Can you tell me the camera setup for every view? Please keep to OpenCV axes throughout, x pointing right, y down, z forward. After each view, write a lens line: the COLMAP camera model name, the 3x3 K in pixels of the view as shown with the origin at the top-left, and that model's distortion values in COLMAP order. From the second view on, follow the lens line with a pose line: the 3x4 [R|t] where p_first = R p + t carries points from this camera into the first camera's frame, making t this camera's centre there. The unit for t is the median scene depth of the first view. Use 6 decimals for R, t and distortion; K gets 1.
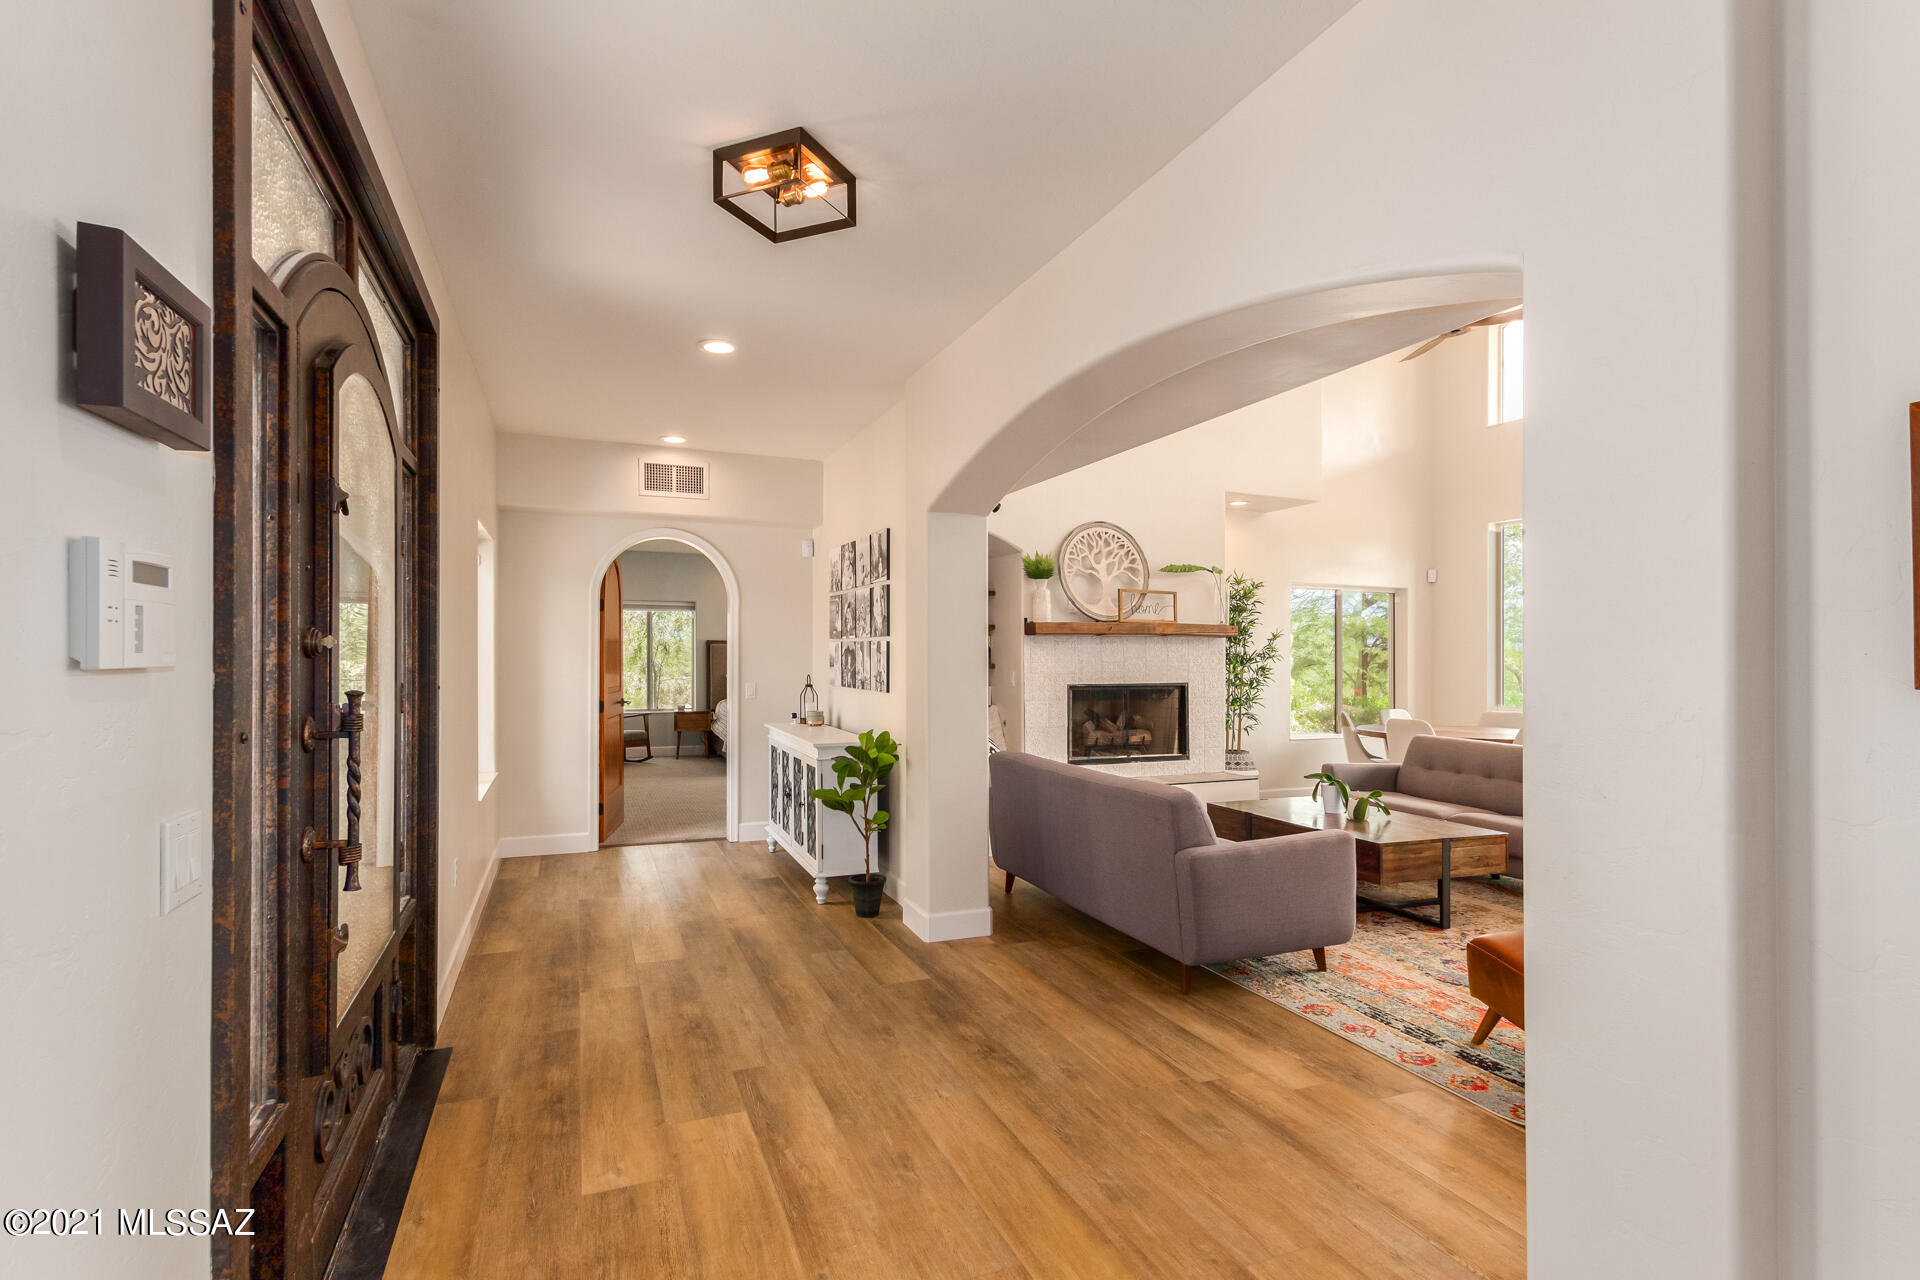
lens RADIAL K [[932.8, 0, 962.9], [0, 932.8, 652.9], [0, 0, 1]] dist [0.016457, -0.000755]
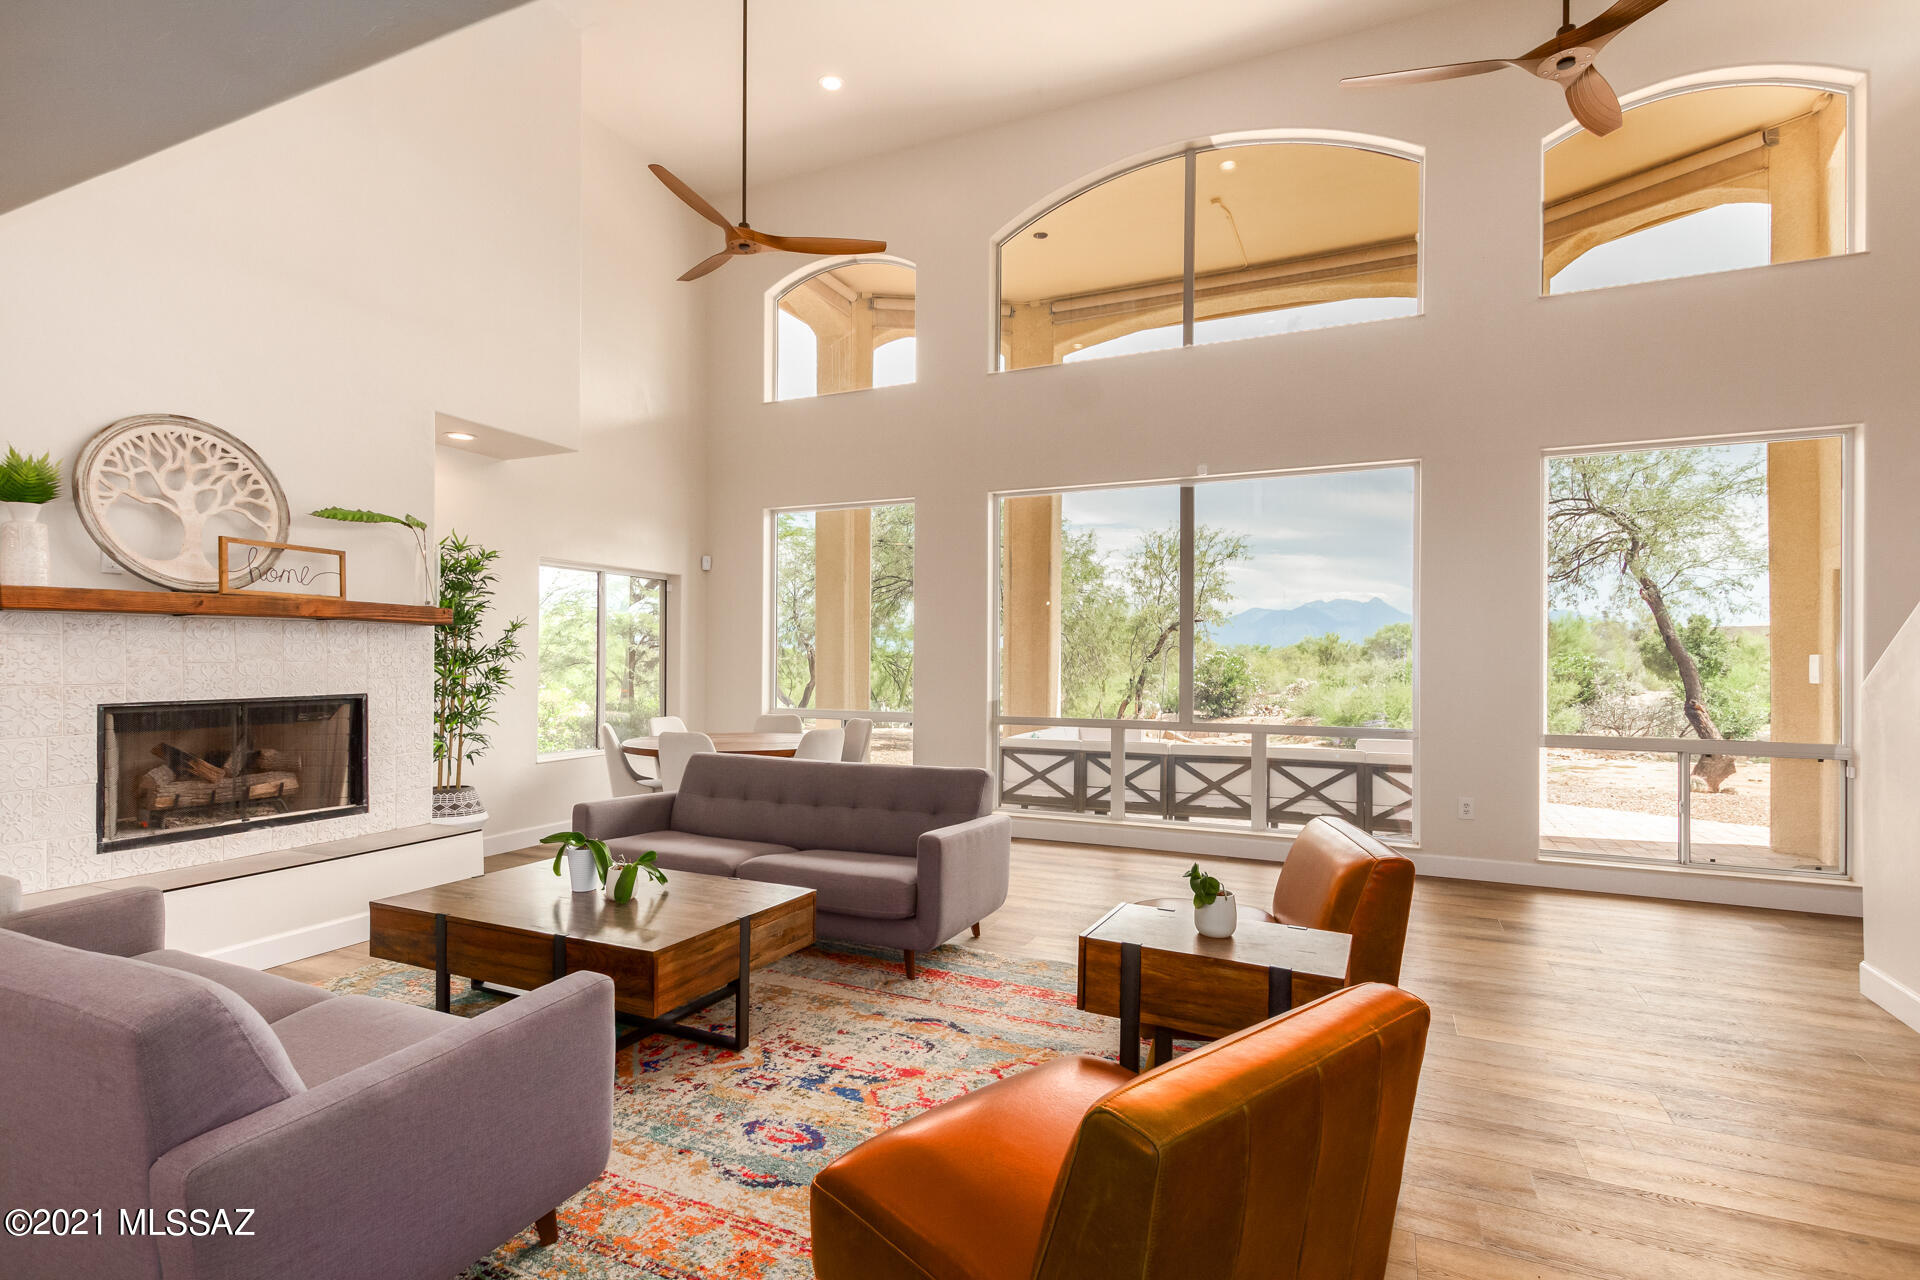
lens RADIAL K [[932.8, 0, 958.6], [0, 932.8, 644.8], [0, 0, 1]] dist [0.016457, -0.000755]
pose [[0.736965, 0.009132, 0.675869, 0.106782], [-0.004817, 0.999954, -0.008259, 0.001472], [-0.675913, 0.002831, 0.736976, 0.250911]]
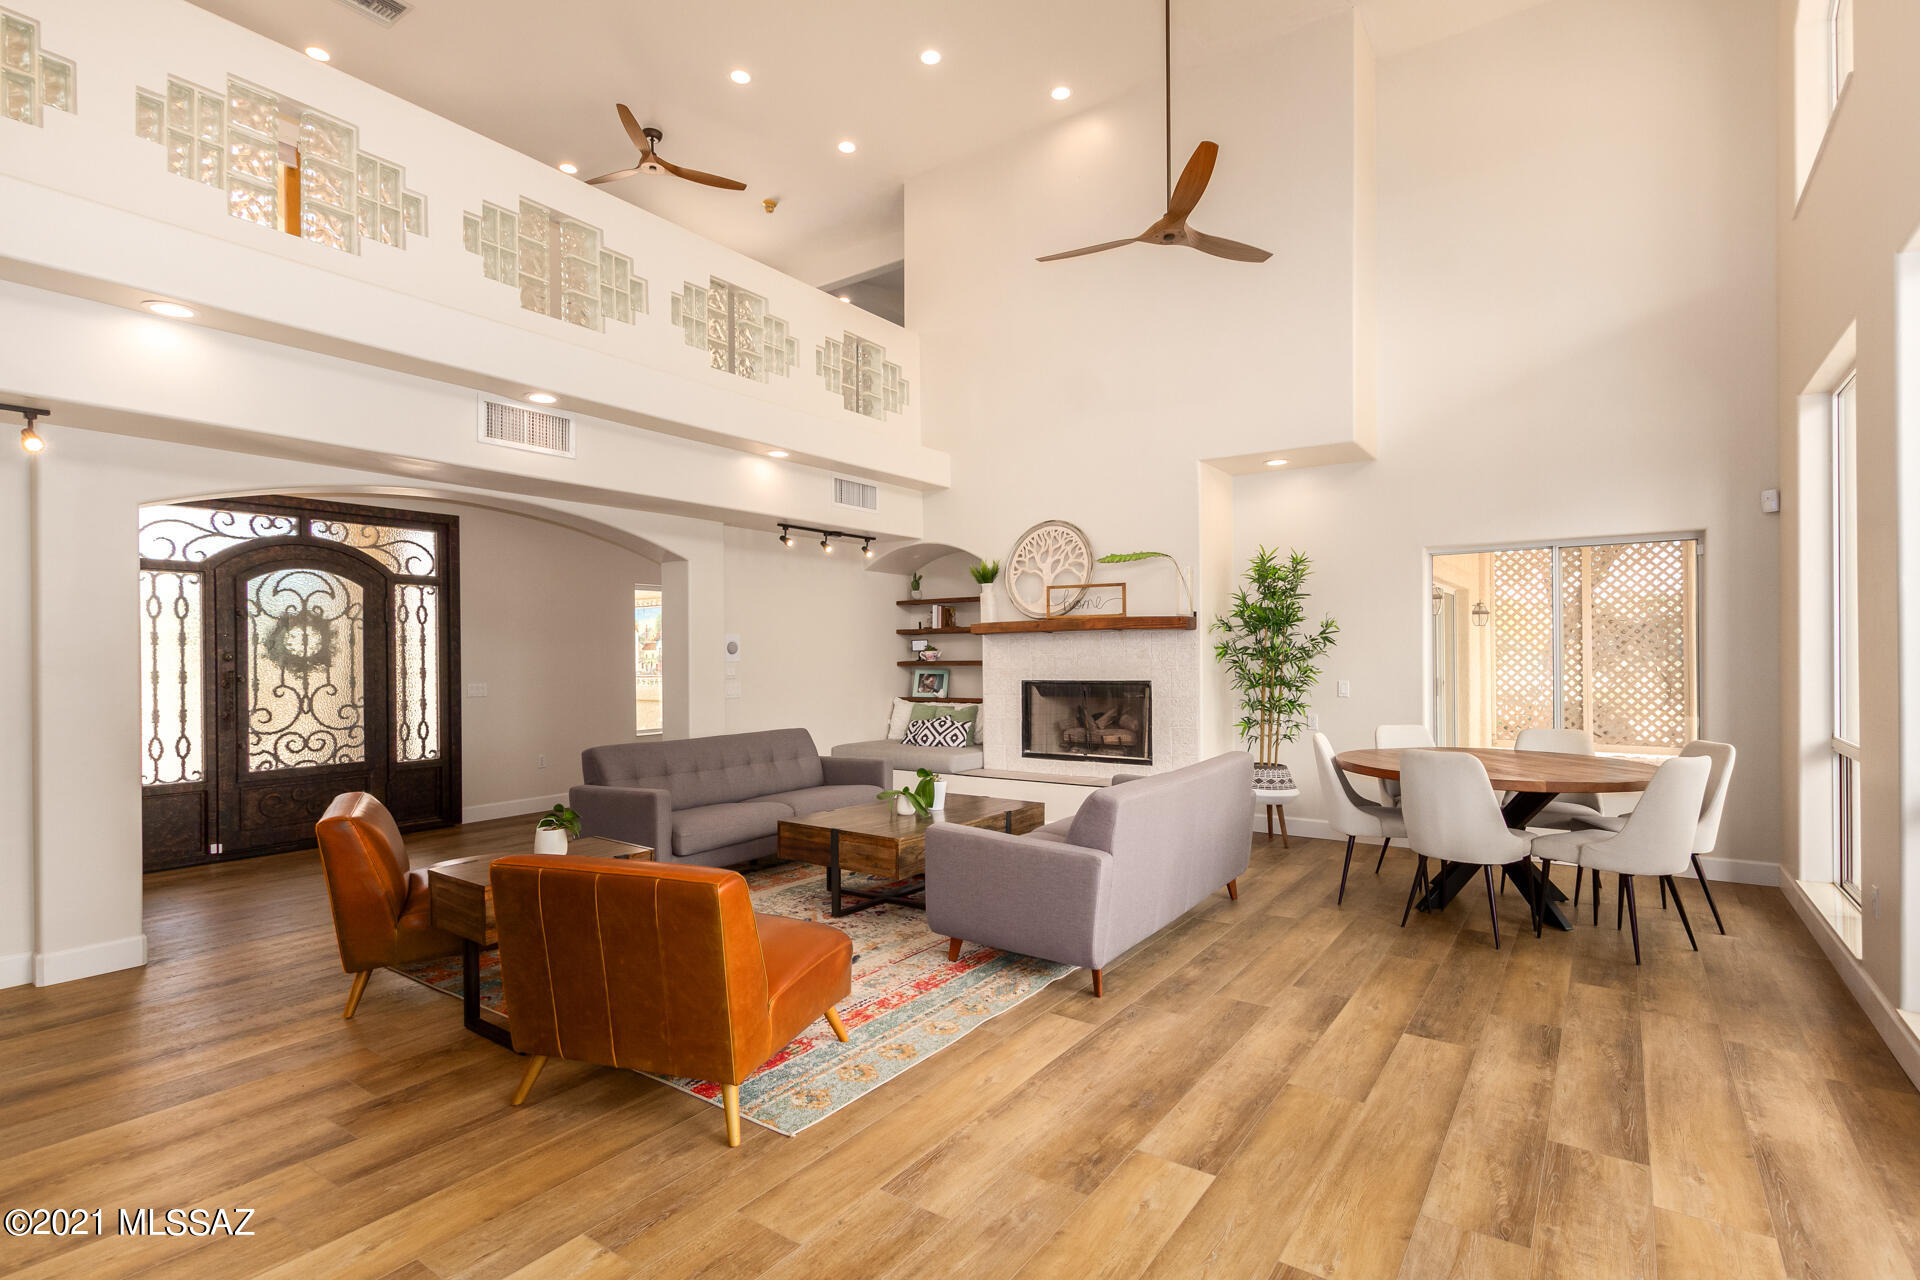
lens RADIAL K [[932.8, 0, 945.1], [0, 932.8, 655.4], [0, 0, 1]] dist [0.016457, -0.000755]
pose [[0.511041, -0.007469, -0.859524, 0.949509], [0.012971, 0.999915, -0.000976, 0.005680], [0.859458, -0.010650, 0.511095, 0.376936]]
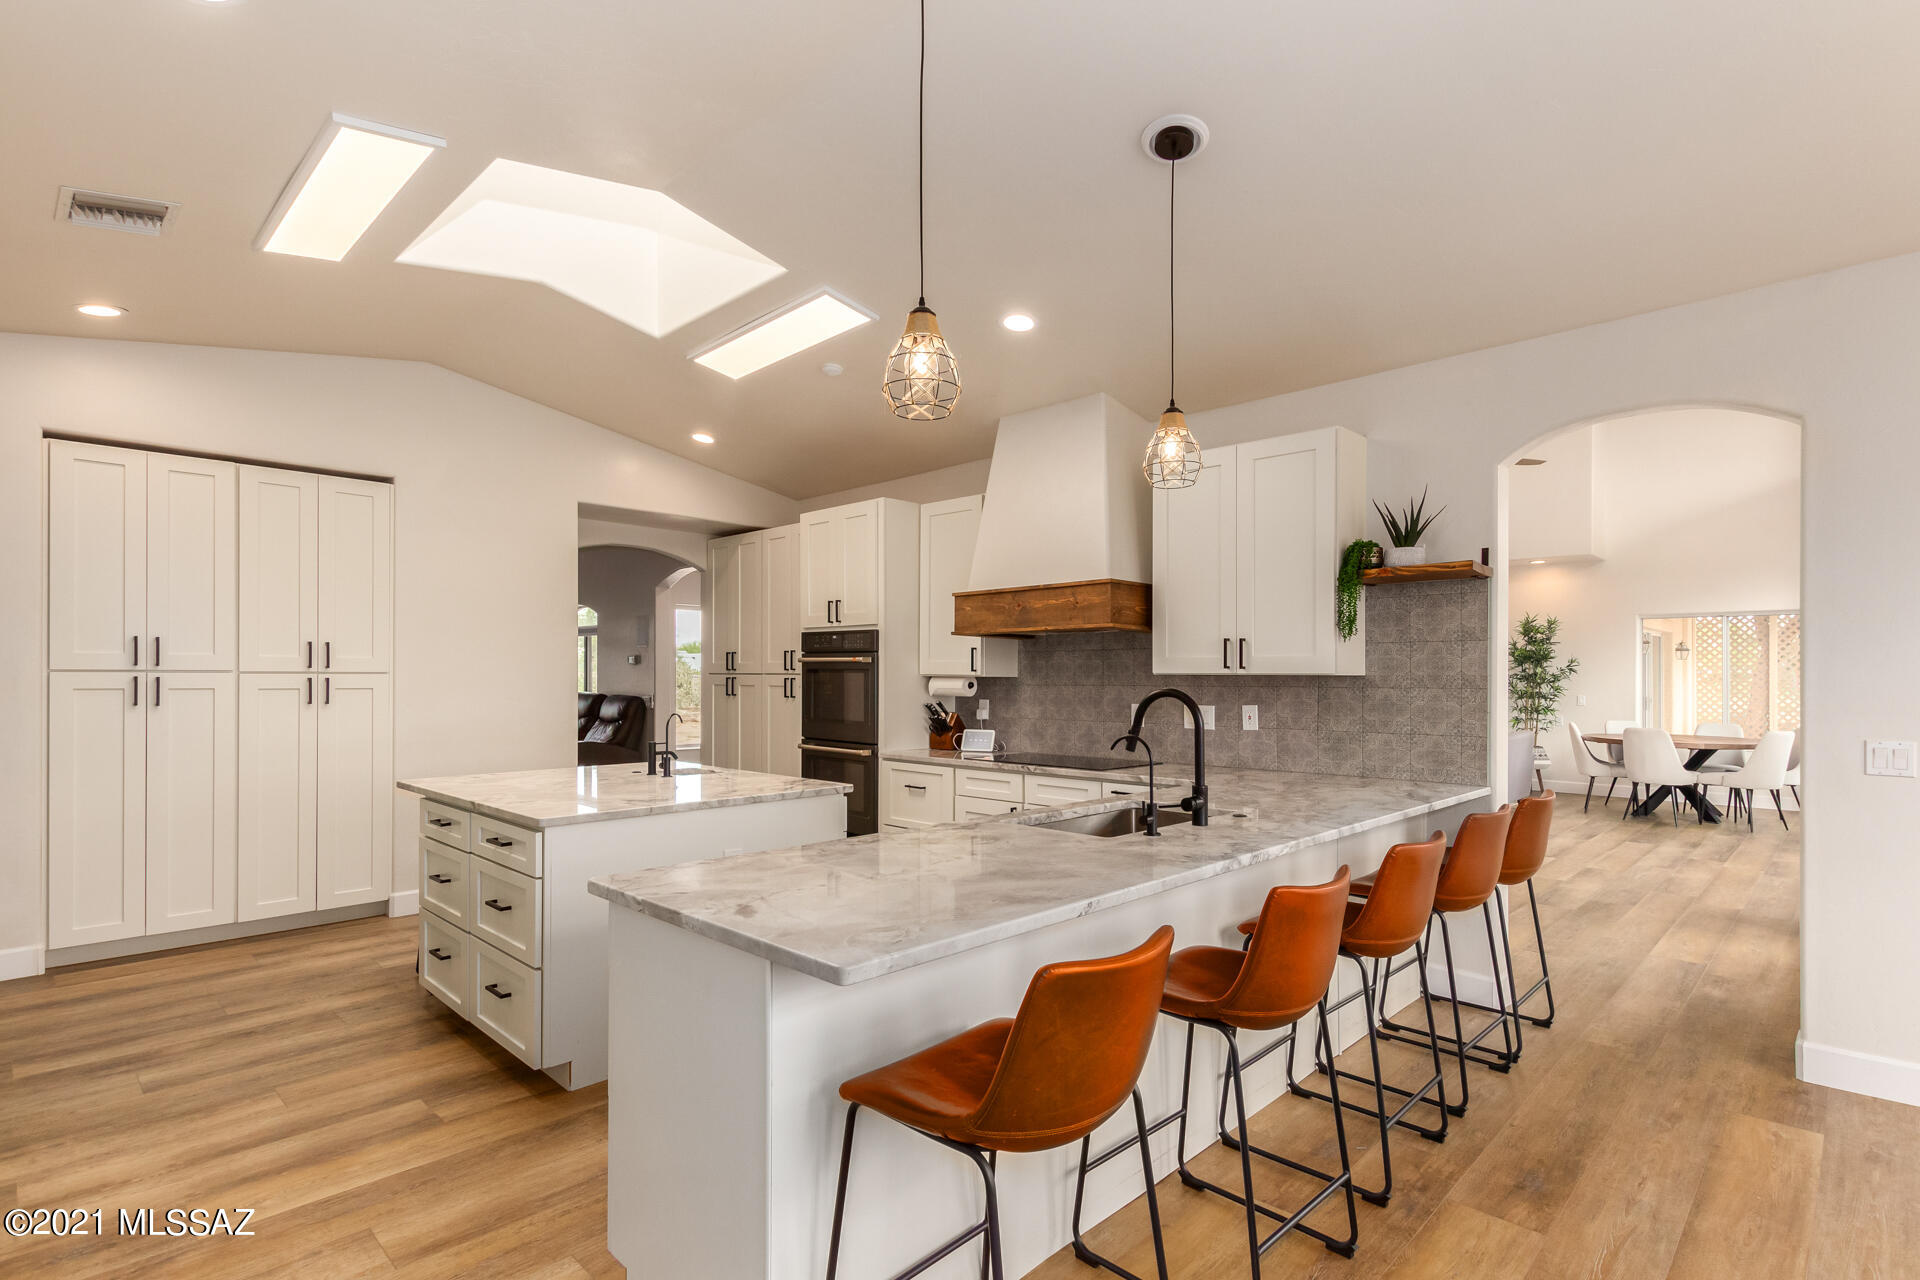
lens RADIAL K [[932.8, 0, 944.6], [0, 932.8, 678.7], [0, 0, 1]] dist [0.016457, -0.000755]
pose [[0.369135, -0.003236, -0.929370, 1.376342], [0.003375, 0.999992, -0.002142, 0.007873], [0.929370, -0.002346, 0.369143, -0.311889]]
